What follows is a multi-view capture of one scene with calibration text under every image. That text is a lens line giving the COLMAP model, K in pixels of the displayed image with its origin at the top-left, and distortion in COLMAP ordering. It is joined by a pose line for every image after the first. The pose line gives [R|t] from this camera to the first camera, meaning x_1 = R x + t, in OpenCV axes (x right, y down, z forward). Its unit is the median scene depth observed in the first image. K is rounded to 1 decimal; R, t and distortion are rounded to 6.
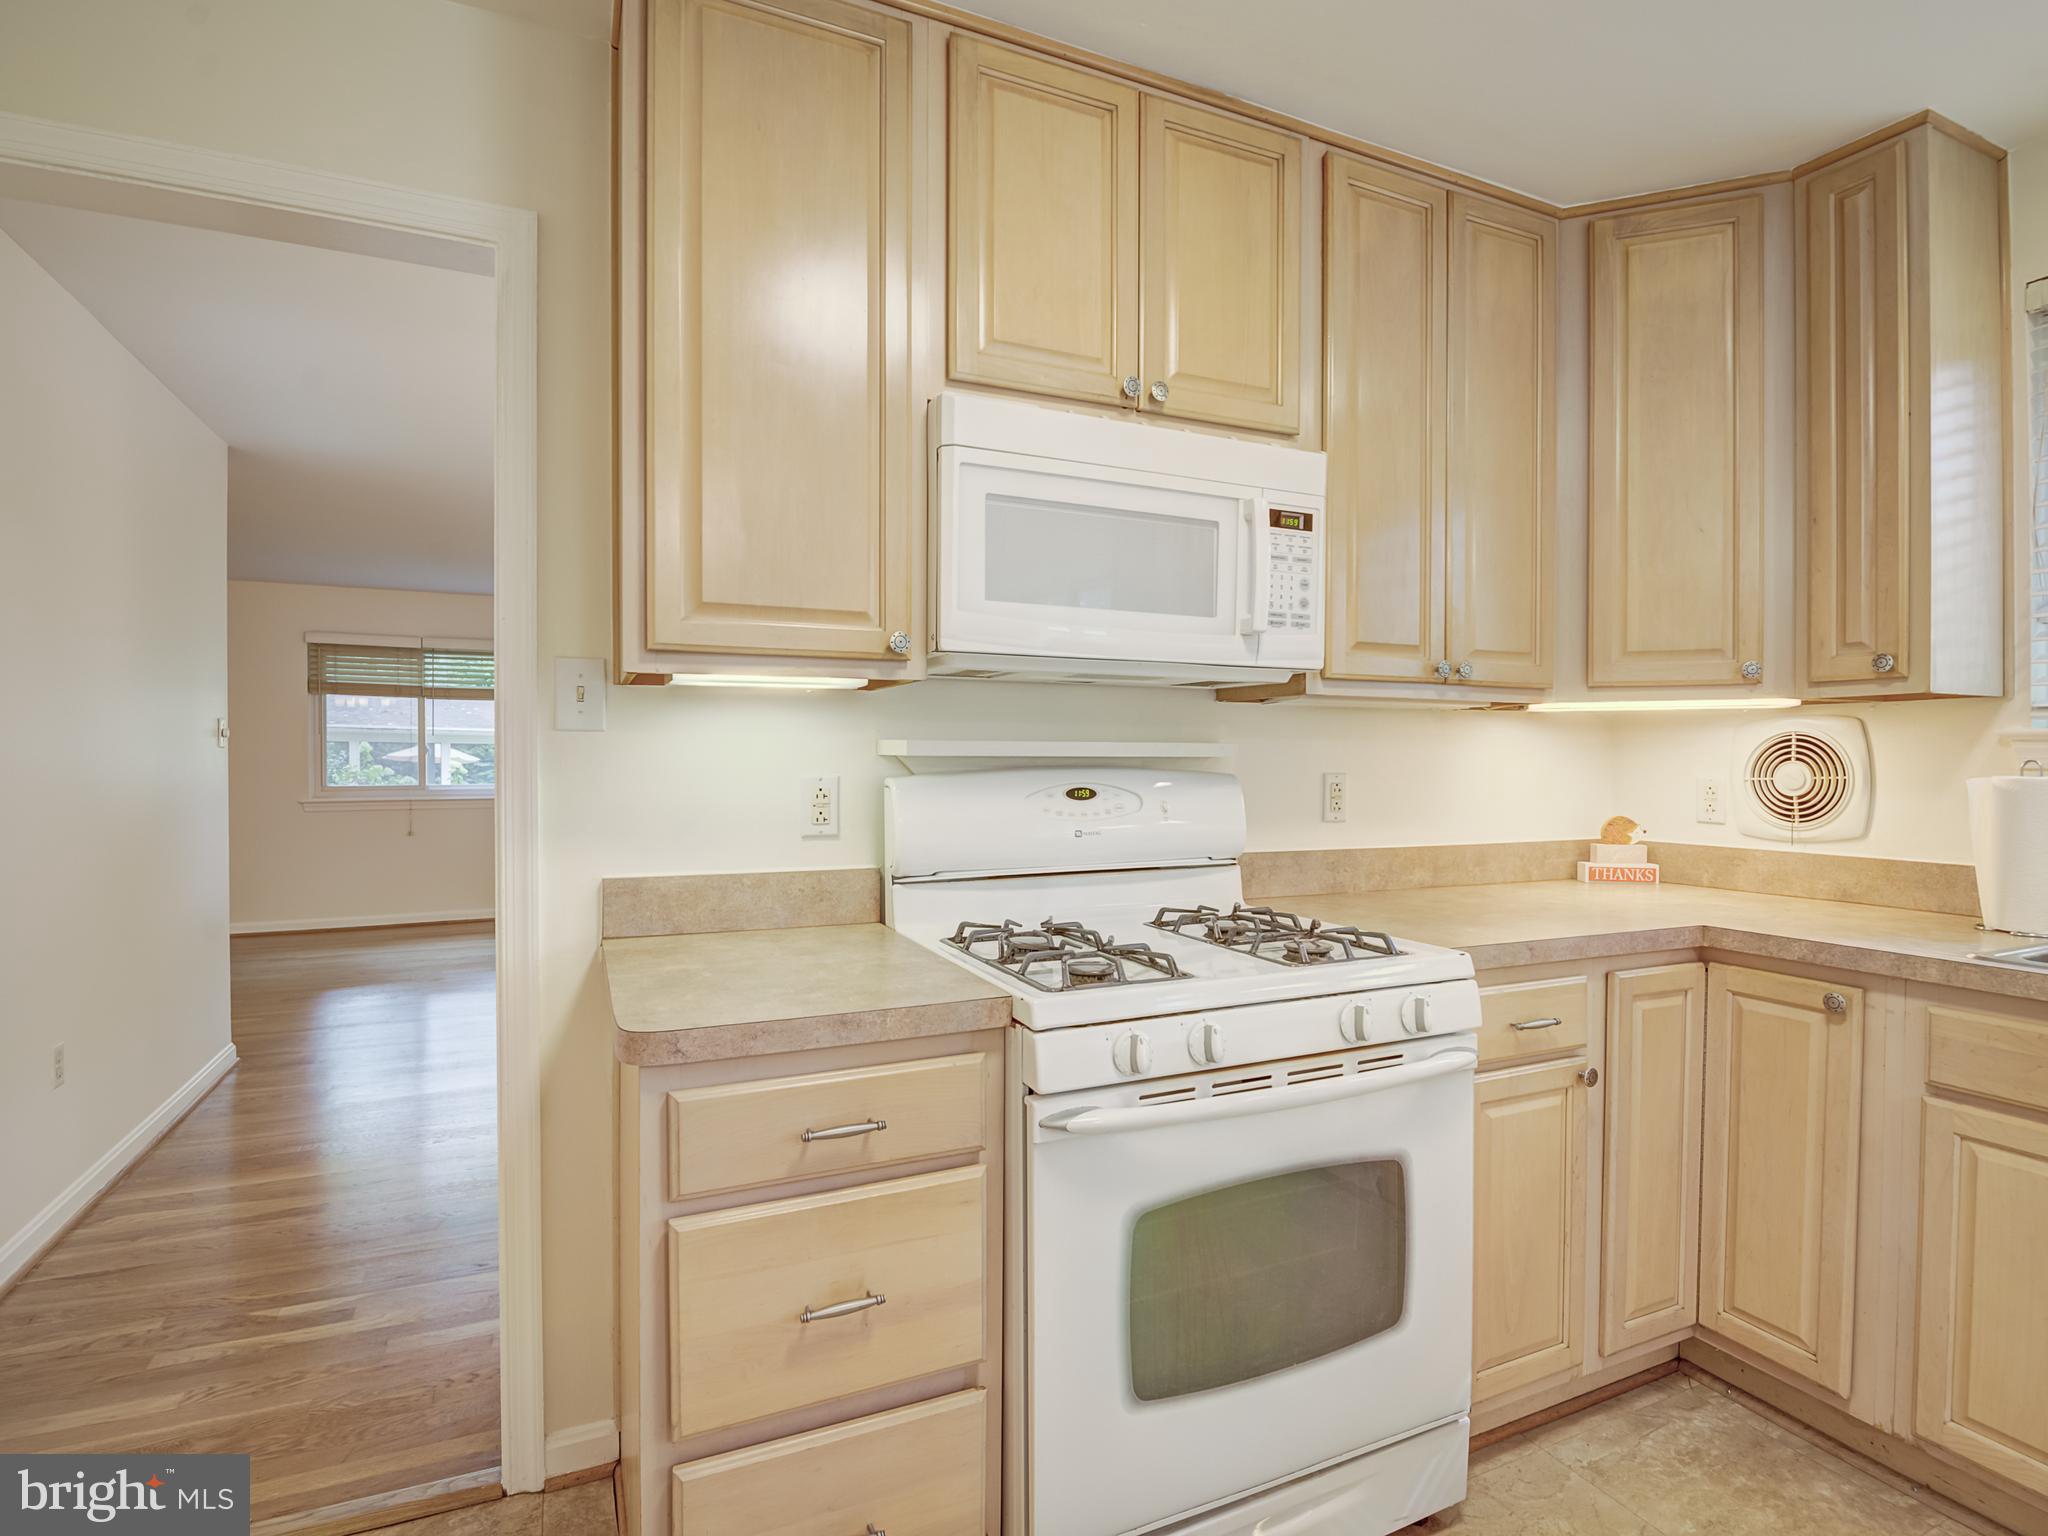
lens RADIAL K [[1011.5, 0, 1006.9], [0, 1011.5, 764.3], [0, 0, 1]] dist [0.001482, -0.013059]
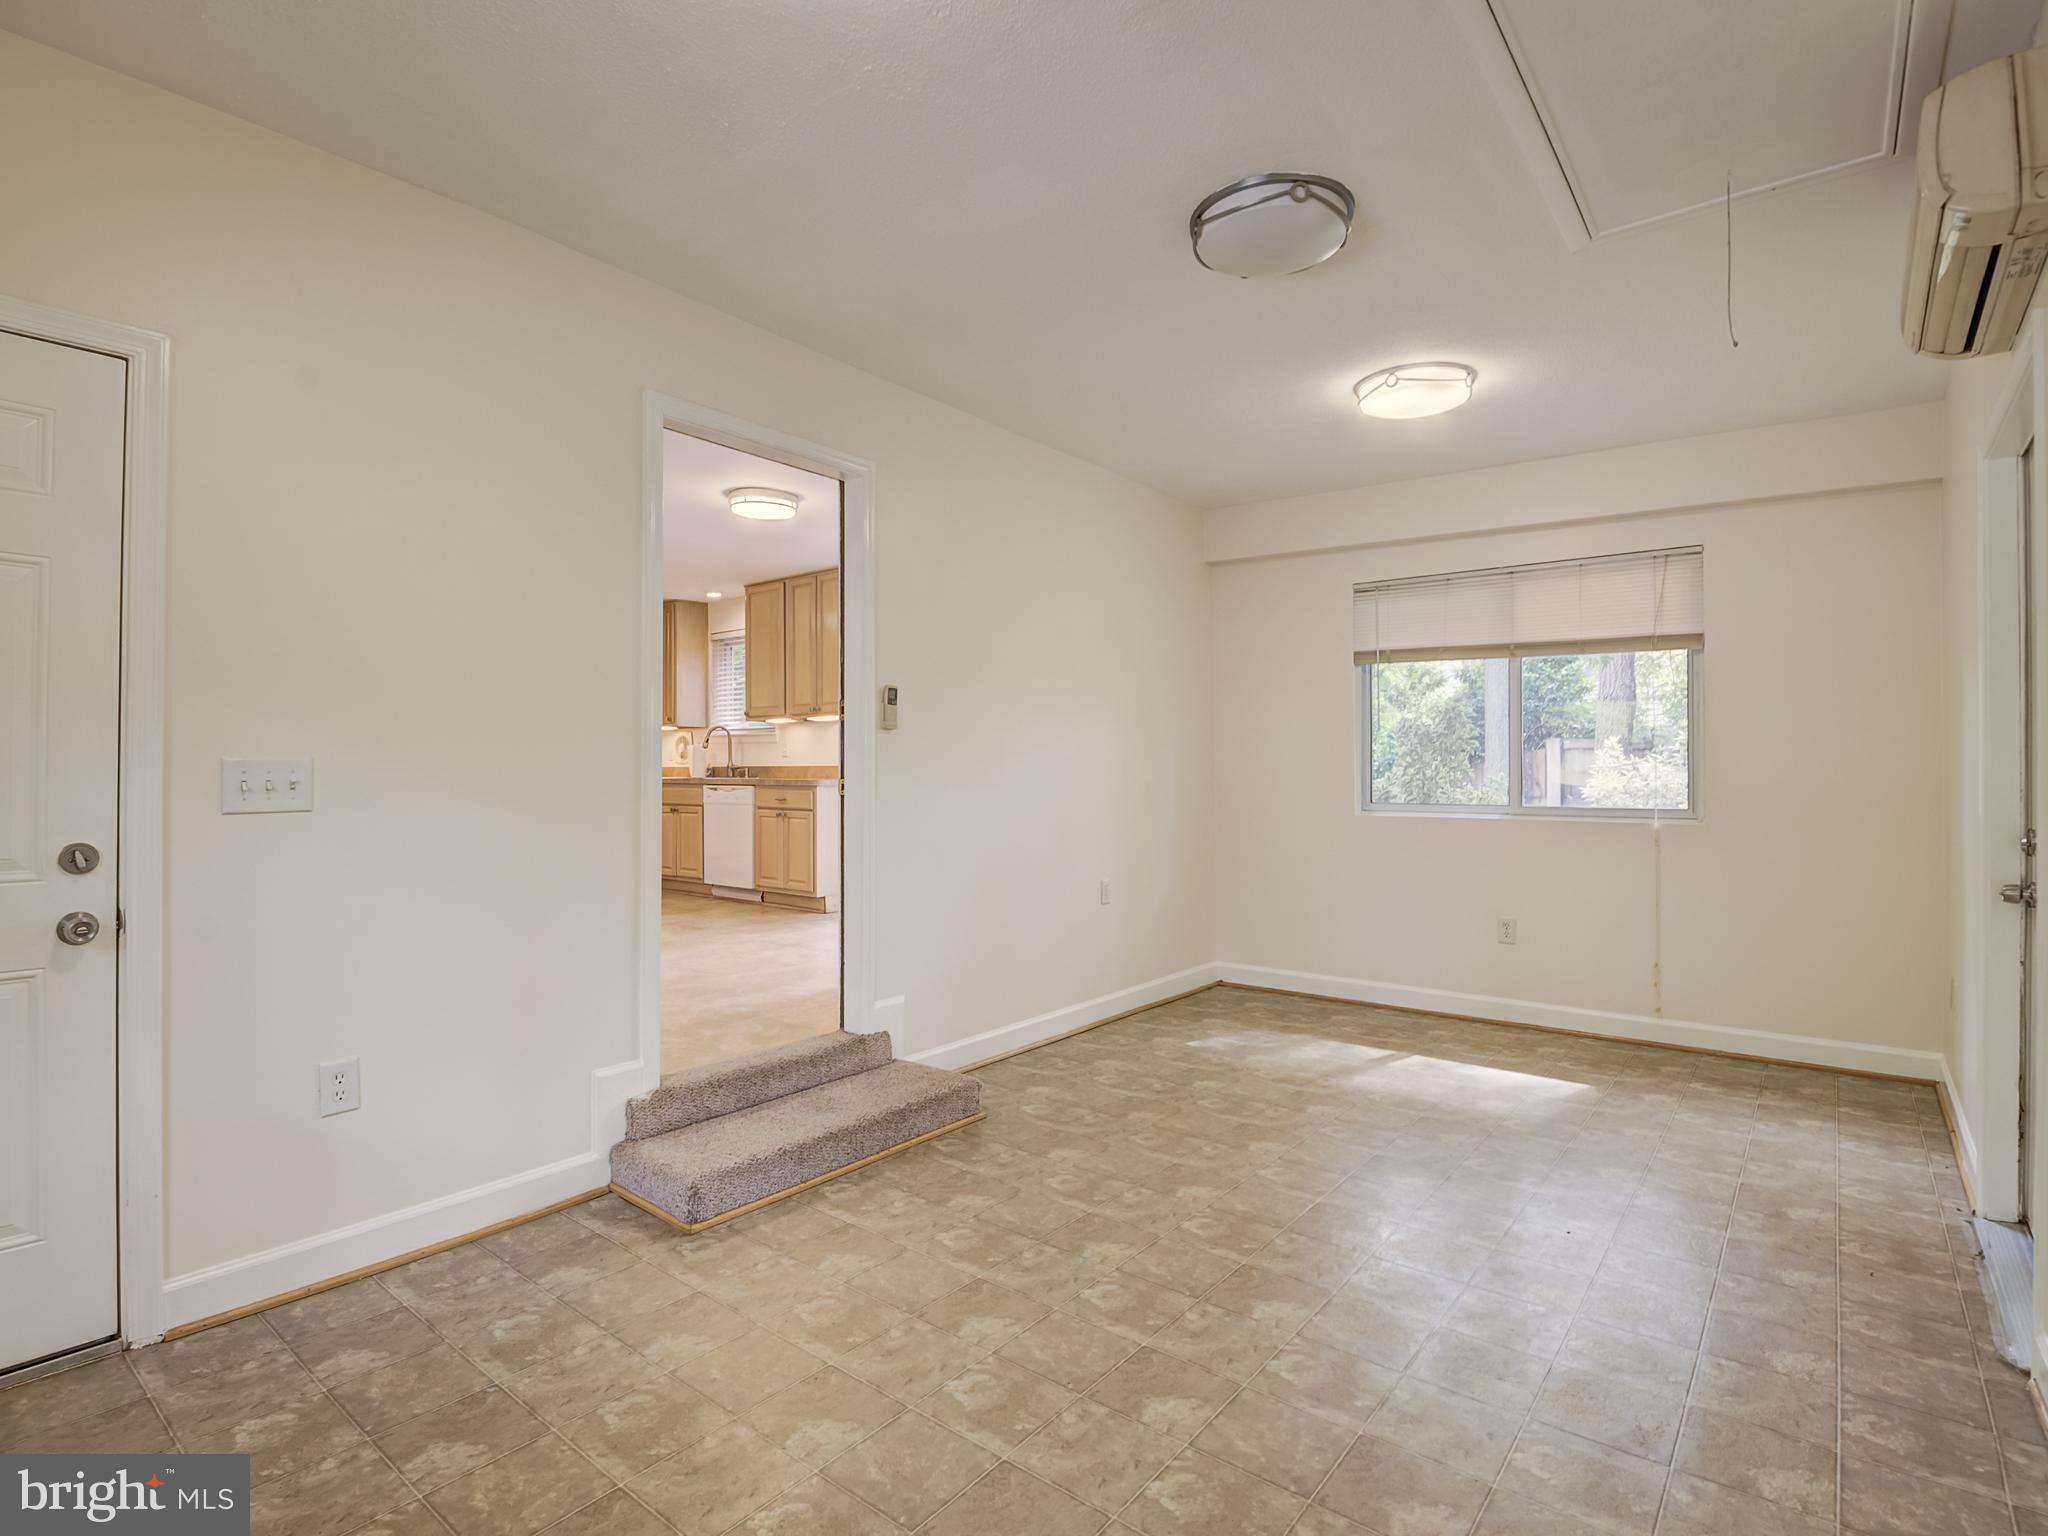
lens RADIAL K [[1011.5, 0, 1006.9], [0, 1011.5, 764.3], [0, 0, 1]] dist [0.001482, -0.013059]
pose [[0.897997, 0.004573, 0.439978, 0.237697], [0.002404, 0.999880, -0.015299, 0.177695], [-0.439995, 0.014796, 0.897878, -3.861797]]
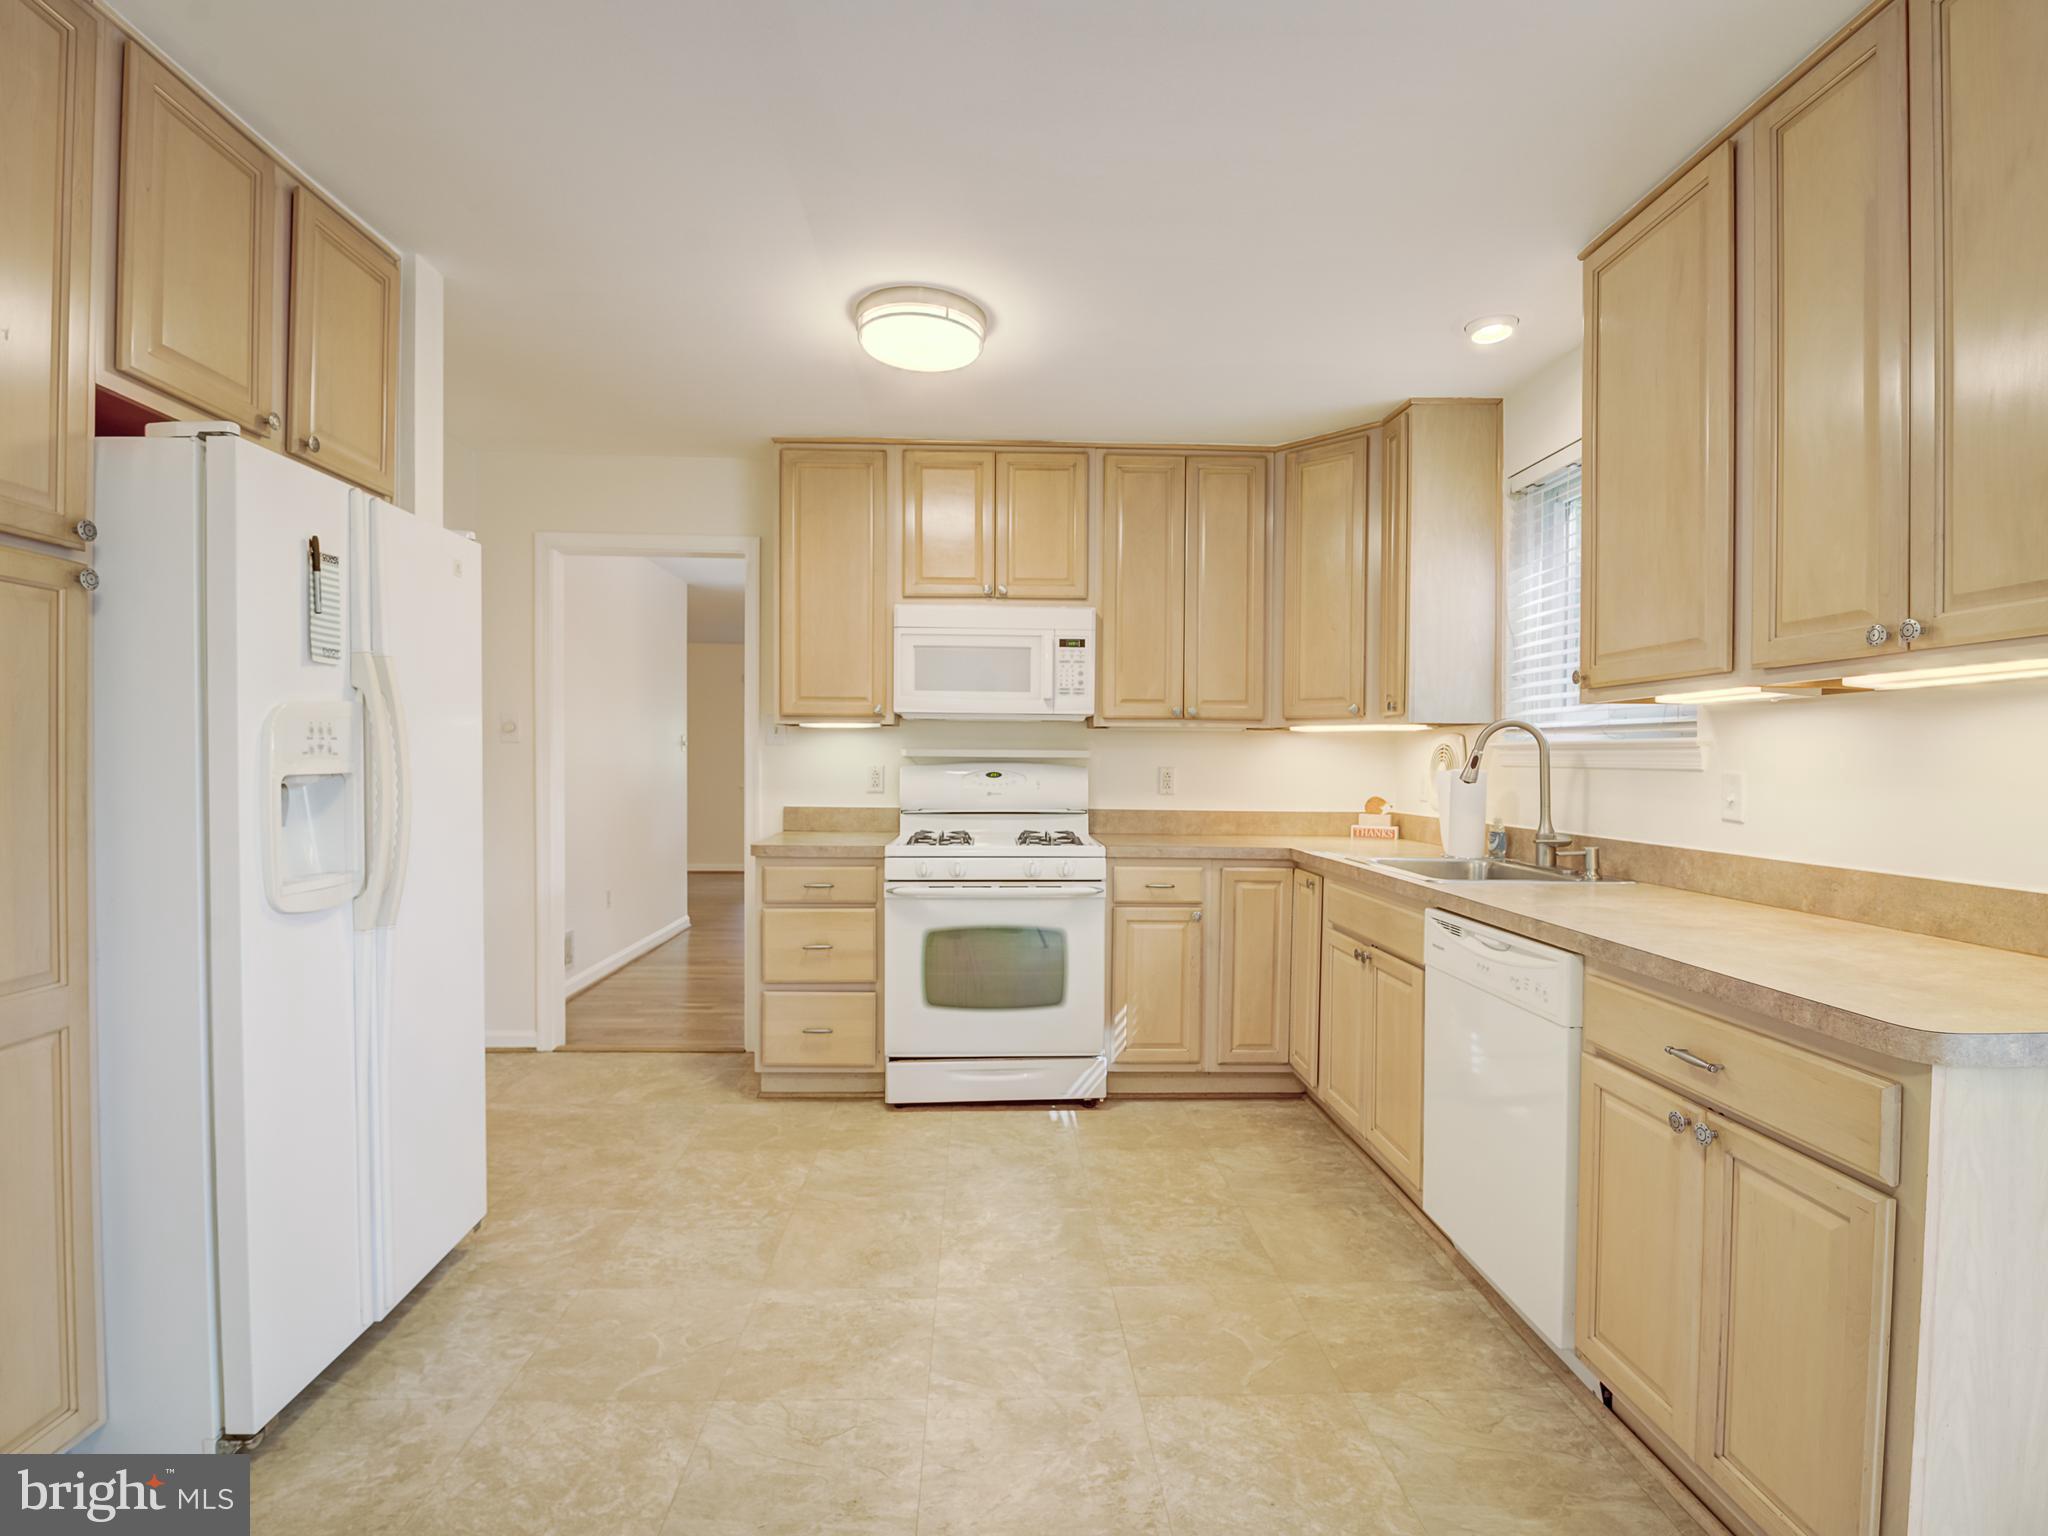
lens RADIAL K [[1021.3, 0, 1000.3], [0, 1021.3, 779.4], [0, 0, 1]] dist [-0.000534, -0.015363]
pose [[0.921835, 0.011836, -0.387402, 0.960261], [-0.007699, 0.999896, 0.012228, 0.013308], [0.387506, -0.008290, 0.921830, -0.988882]]
